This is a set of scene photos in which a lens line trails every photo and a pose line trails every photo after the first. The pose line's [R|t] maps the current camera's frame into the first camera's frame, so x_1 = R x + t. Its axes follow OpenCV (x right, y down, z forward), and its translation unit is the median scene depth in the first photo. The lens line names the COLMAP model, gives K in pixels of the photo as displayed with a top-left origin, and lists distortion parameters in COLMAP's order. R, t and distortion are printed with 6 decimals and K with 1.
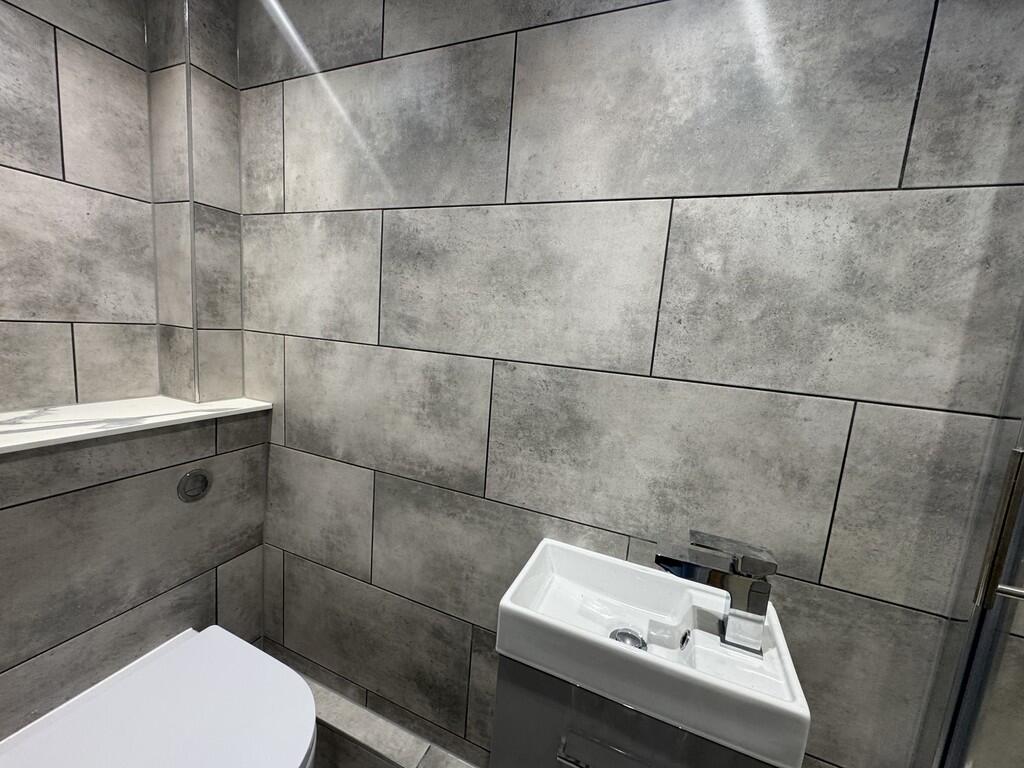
lens RADIAL K [[409.8, 0, 508.7], [0, 409.8, 382.6], [0, 0, 1]] dist [-0.003742, 0.000565]
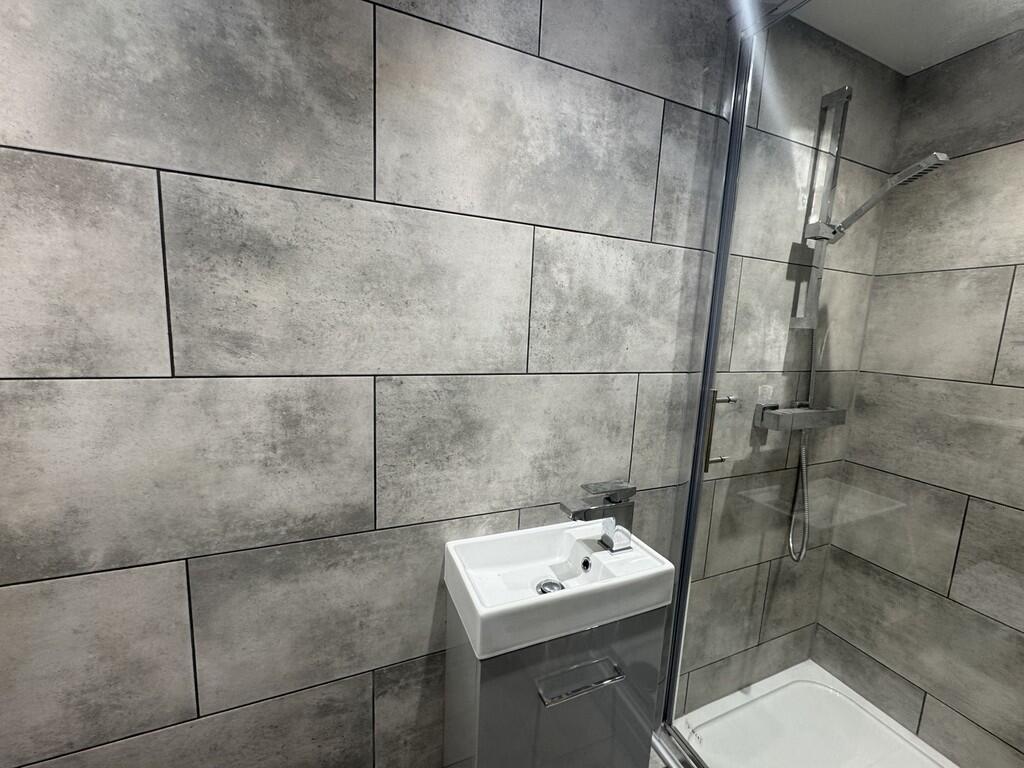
lens RADIAL K [[409.8, 0, 509.8], [0, 409.8, 384.1], [0, 0, 1]] dist [-0.003742, 0.000565]
pose [[0.699684, -0.150779, 0.698361, -0.496717], [0.114594, 0.988506, 0.098611, -0.101998], [-0.705202, 0.011031, 0.708920, 0.176749]]
